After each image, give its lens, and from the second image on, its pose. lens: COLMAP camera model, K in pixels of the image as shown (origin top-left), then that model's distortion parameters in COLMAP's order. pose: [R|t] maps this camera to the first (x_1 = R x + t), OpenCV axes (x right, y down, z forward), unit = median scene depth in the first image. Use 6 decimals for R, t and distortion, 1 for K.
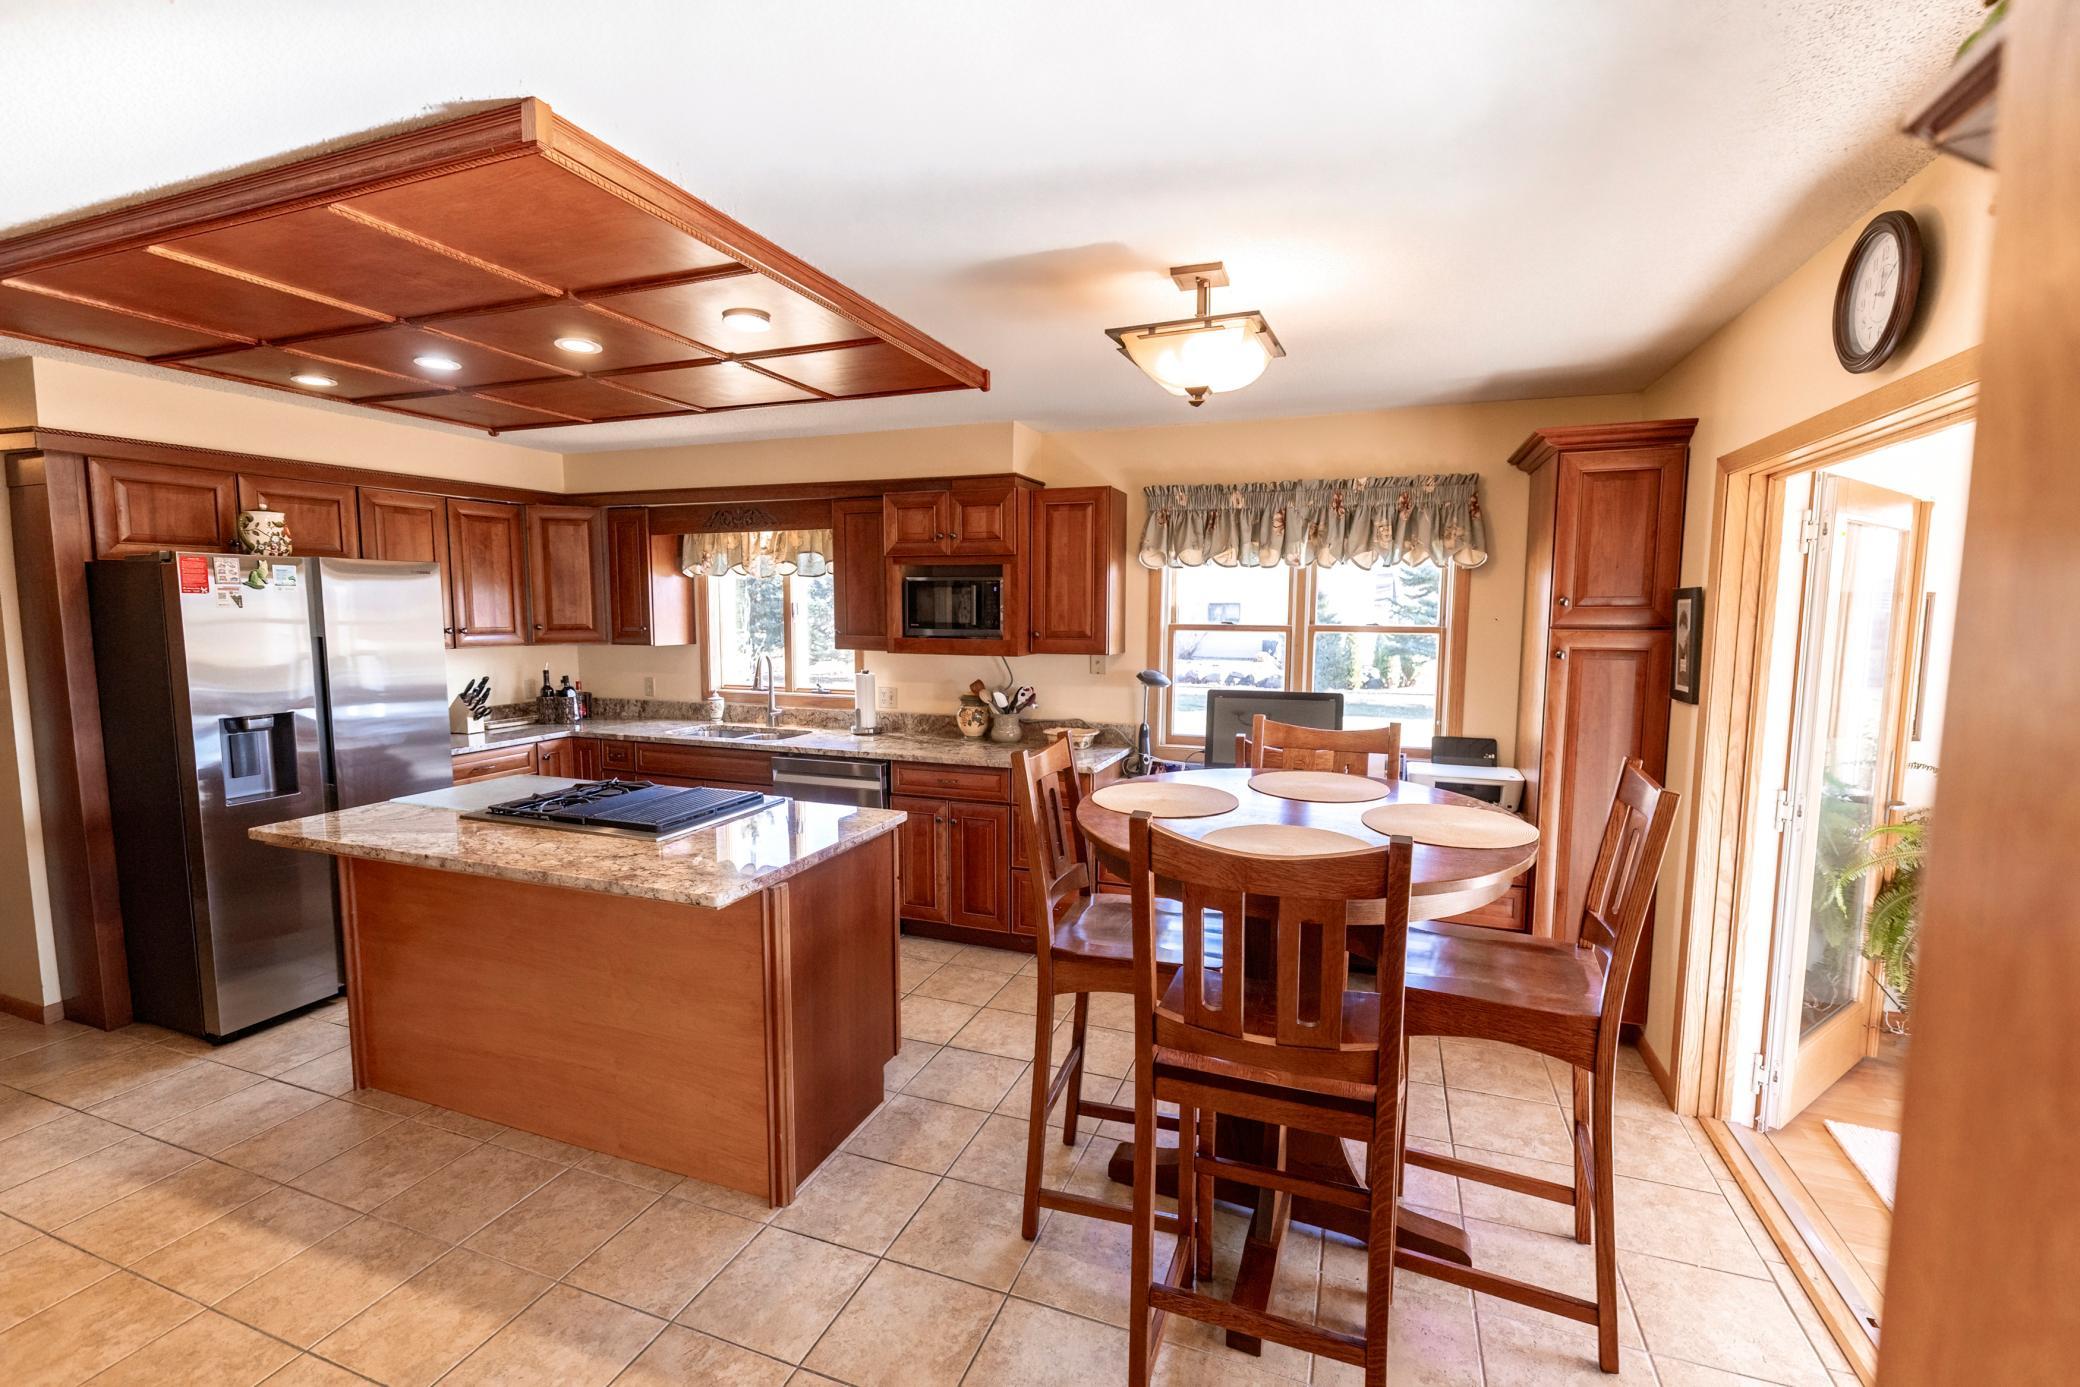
lens RADIAL K [[890.4, 0, 1038.4], [0, 890.4, 694.0], [0, 0, 1]] dist [0.003817, 0.000223]
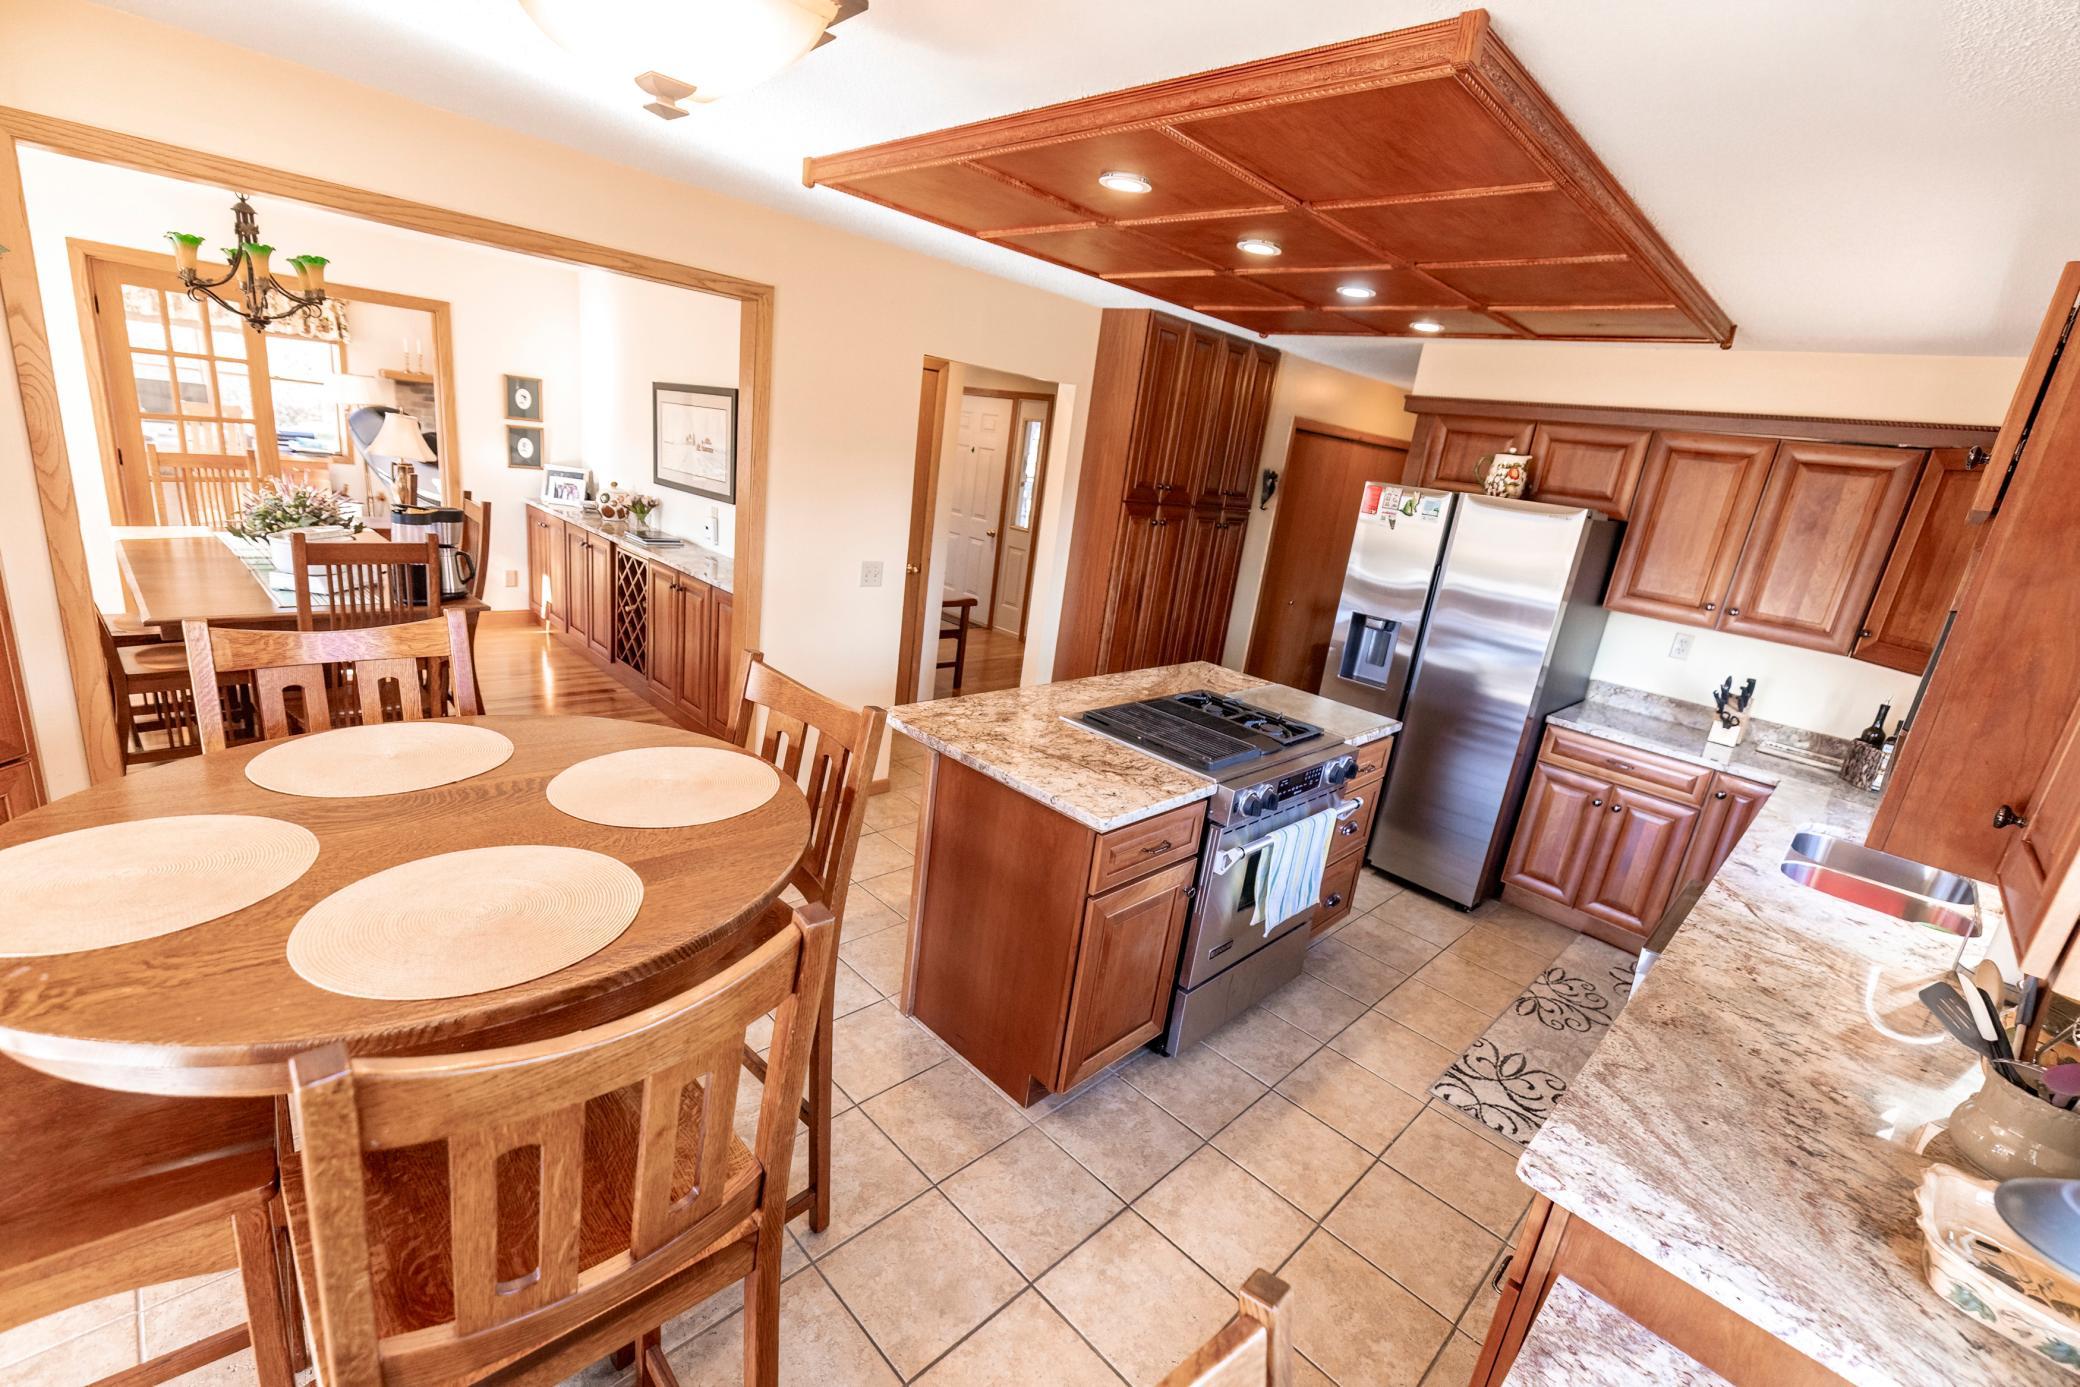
lens RADIAL K [[890.4, 0, 1041.8], [0, 890.4, 690.9], [0, 0, 1]] dist [0.003817, 0.000223]
pose [[-0.403383, 0.195811, -0.893834, 0.439860], [-0.220145, 0.927375, 0.302509, -0.153412], [0.888154, 0.318800, -0.330981, 1.030921]]
